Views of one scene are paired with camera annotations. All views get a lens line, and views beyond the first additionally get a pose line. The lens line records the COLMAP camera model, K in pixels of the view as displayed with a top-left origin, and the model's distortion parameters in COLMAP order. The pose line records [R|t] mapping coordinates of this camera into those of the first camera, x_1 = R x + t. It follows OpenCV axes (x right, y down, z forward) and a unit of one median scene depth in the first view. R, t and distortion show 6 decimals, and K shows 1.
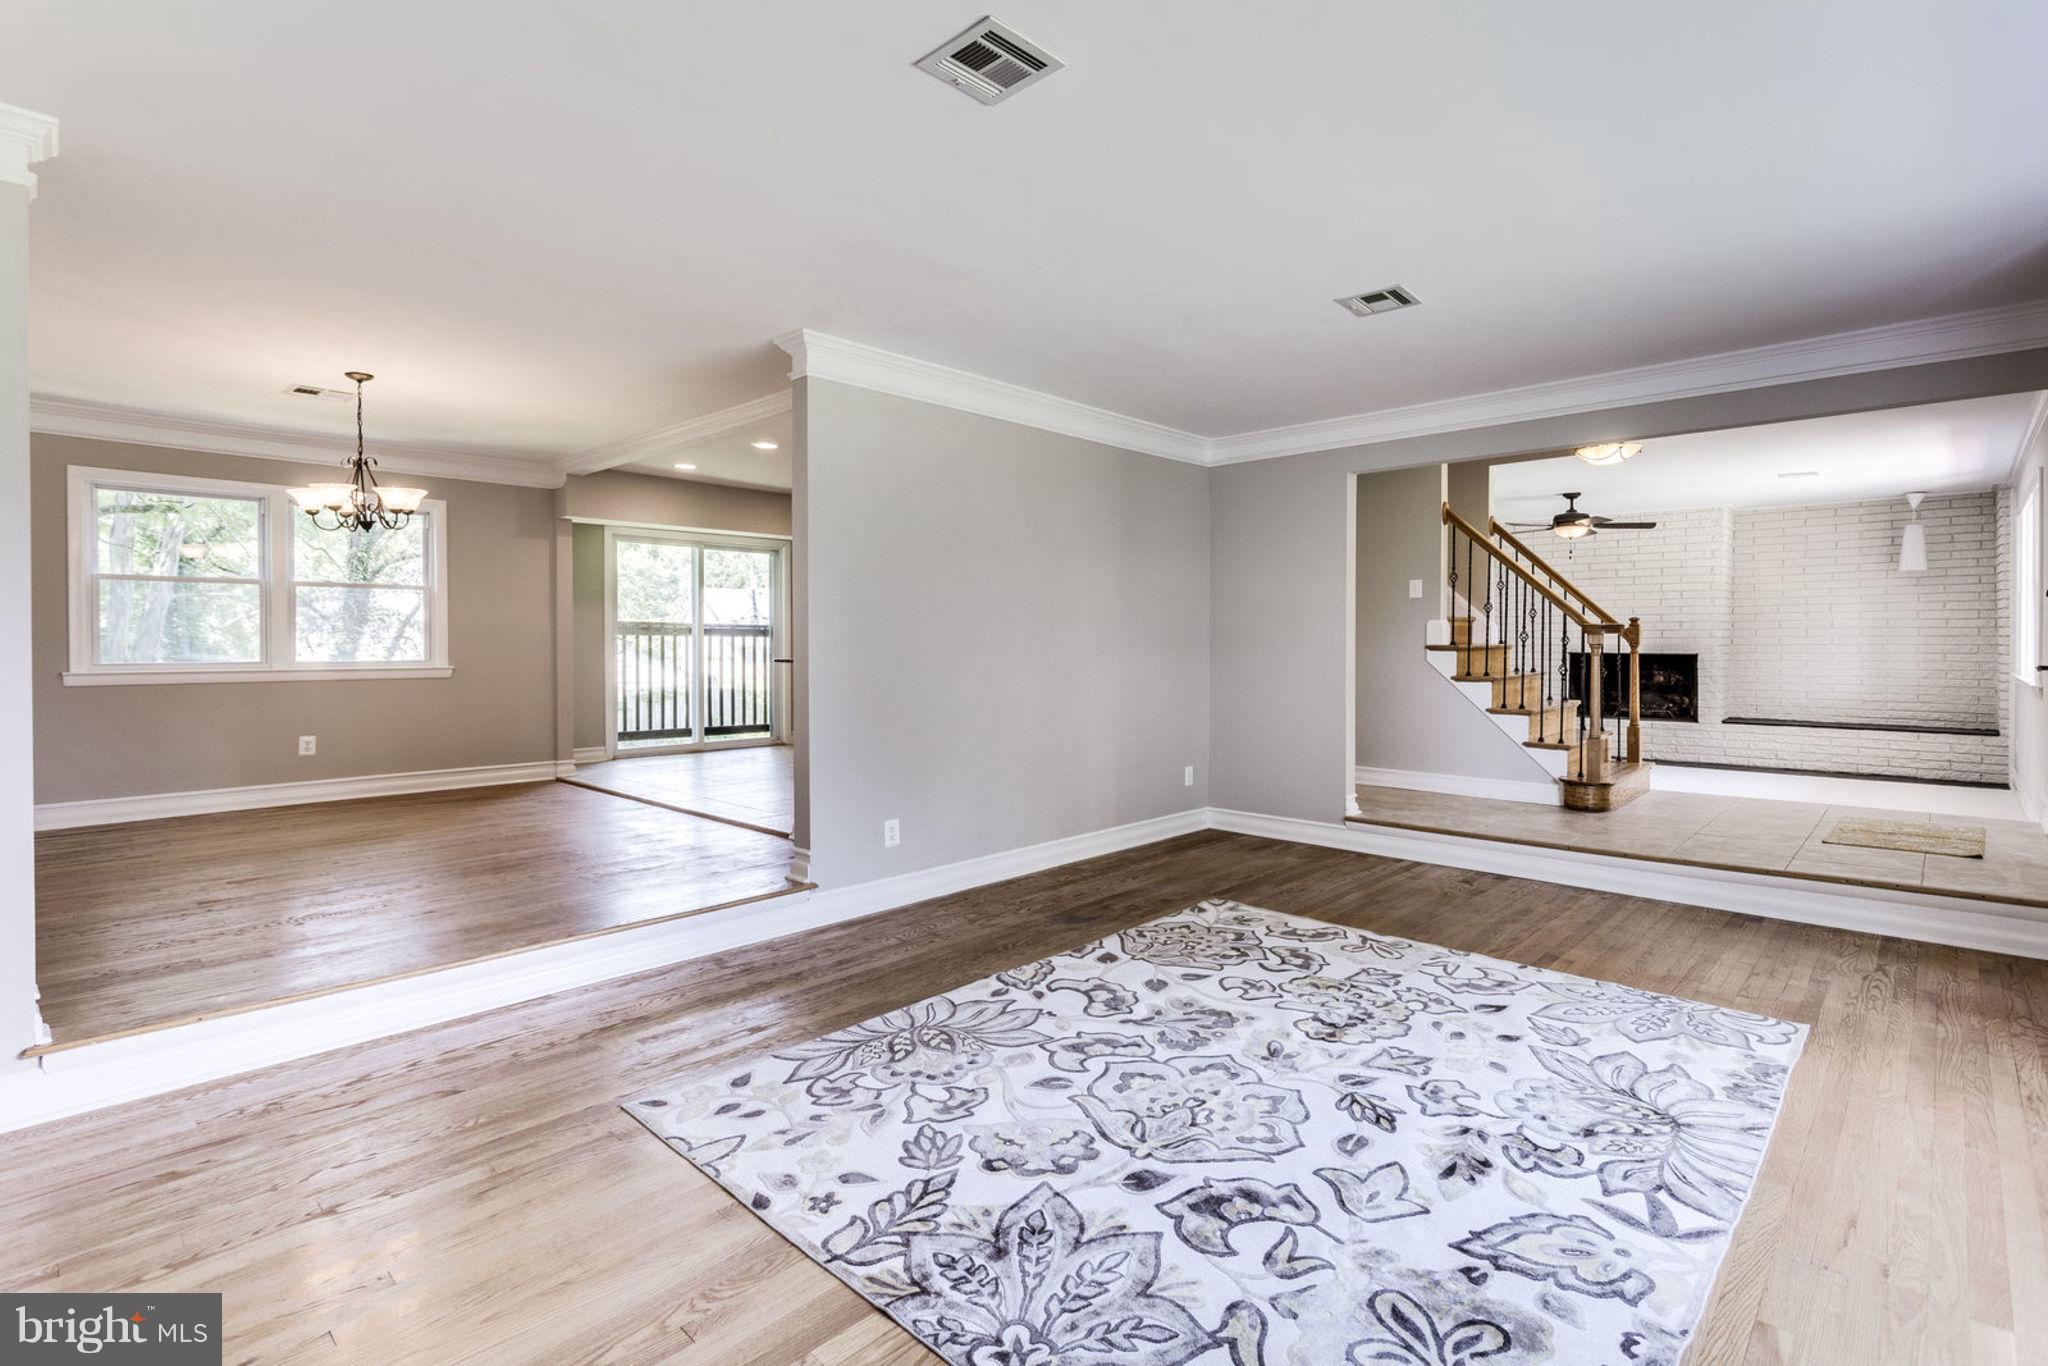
lens RADIAL K [[976.2, 0, 997.5], [0, 976.2, 649.8], [0, 0, 1]] dist [0.003616, 0.003670]
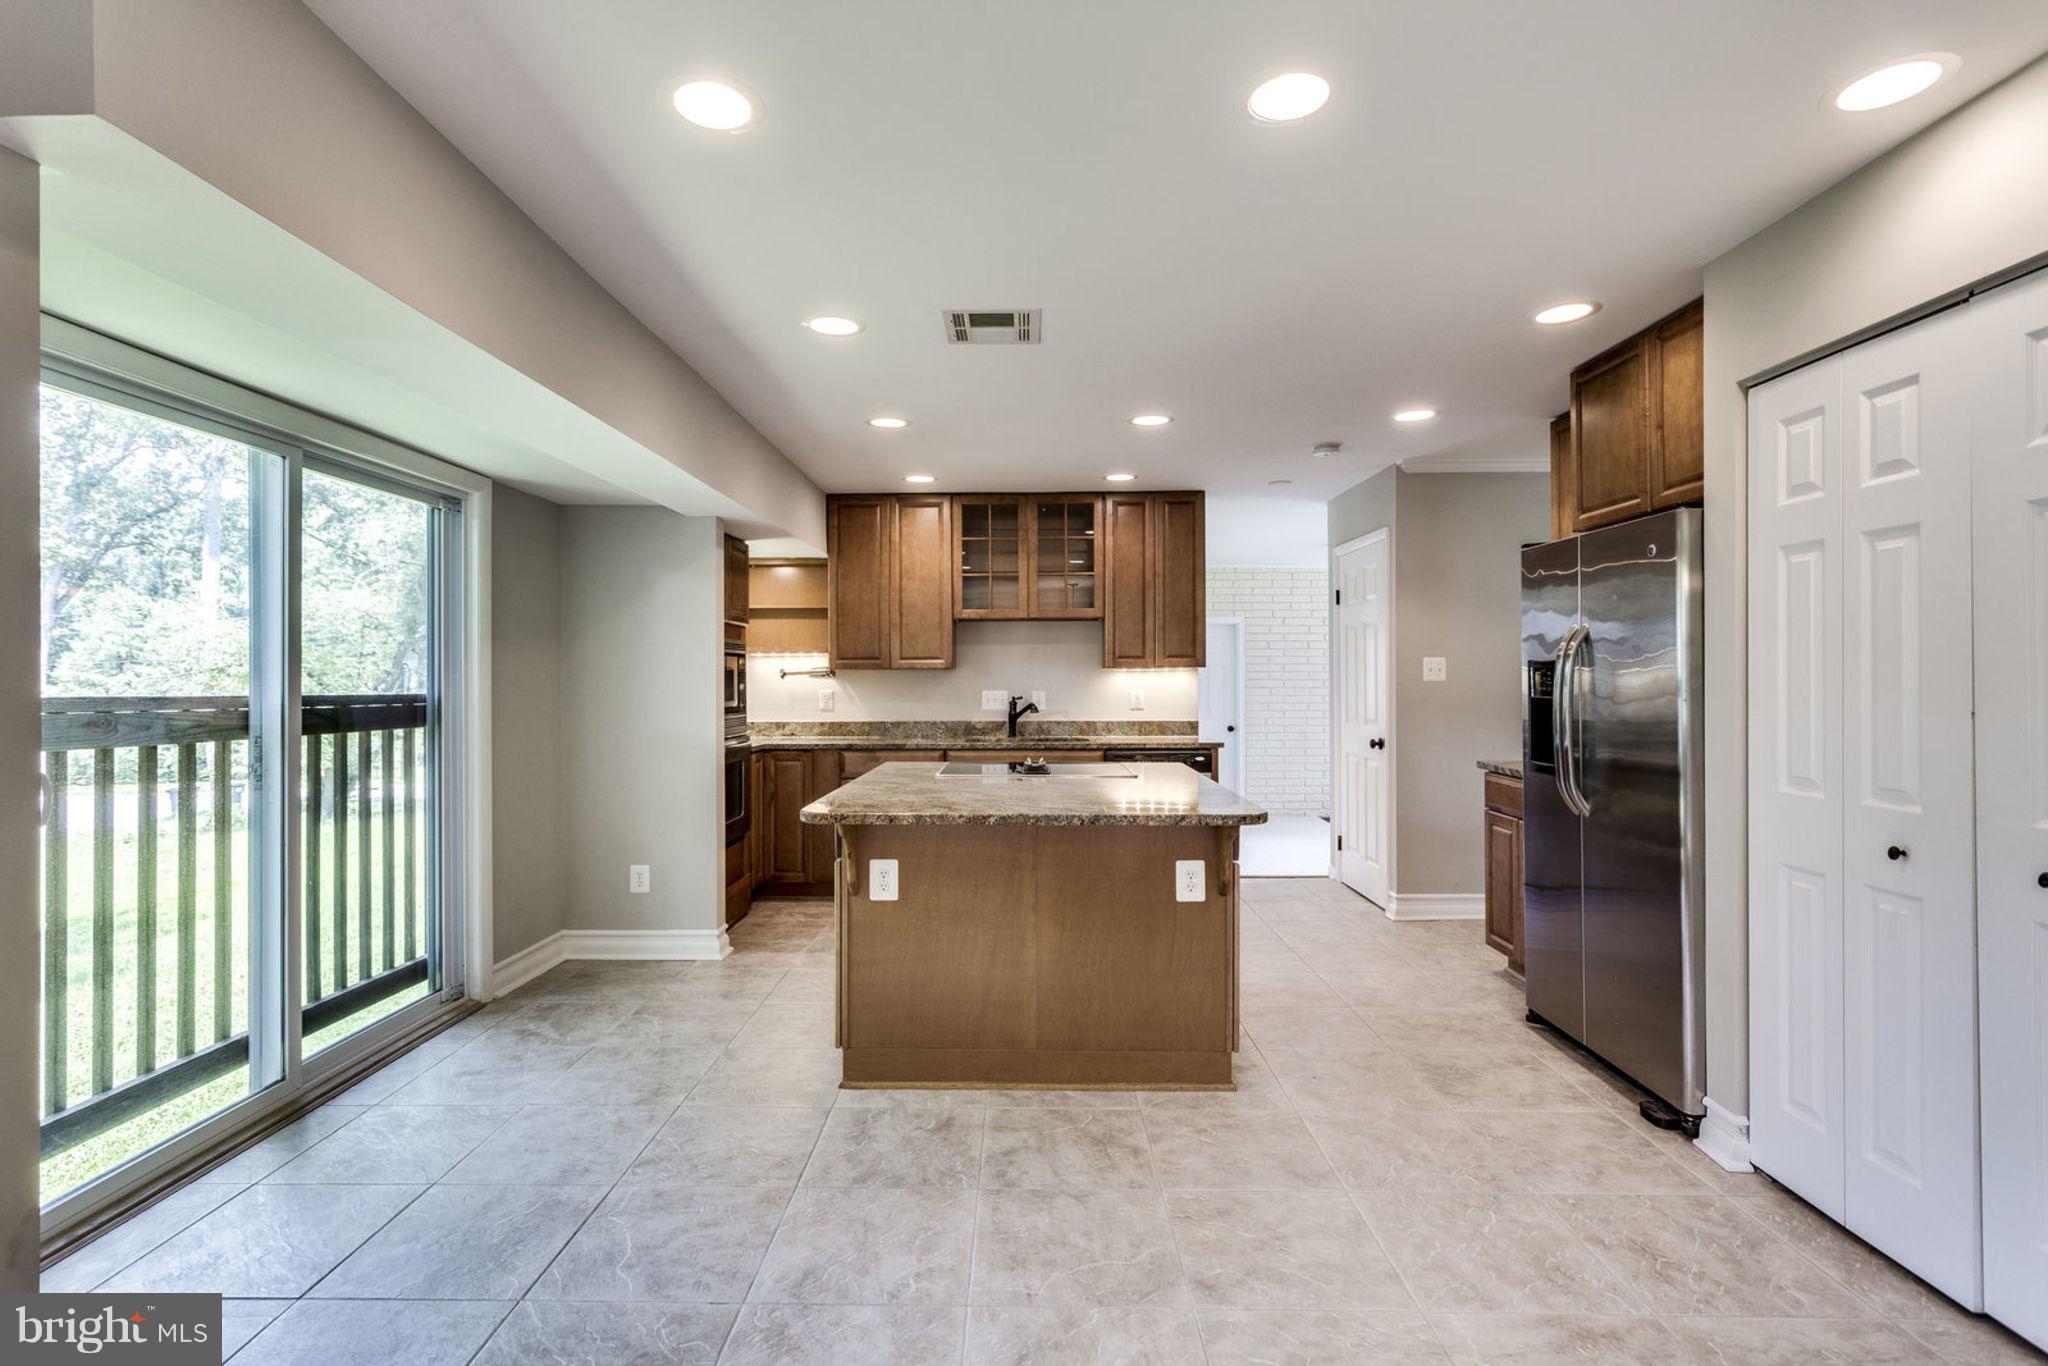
lens RADIAL K [[976.2, 0, 1009.7], [0, 976.2, 680.3], [0, 0, 1]] dist [0.003616, 0.003670]
pose [[0.738982, -0.003484, 0.673716, -0.495678], [0.008538, 0.999955, -0.004194, -0.042484], [-0.673671, 0.008851, 0.738979, 0.876742]]
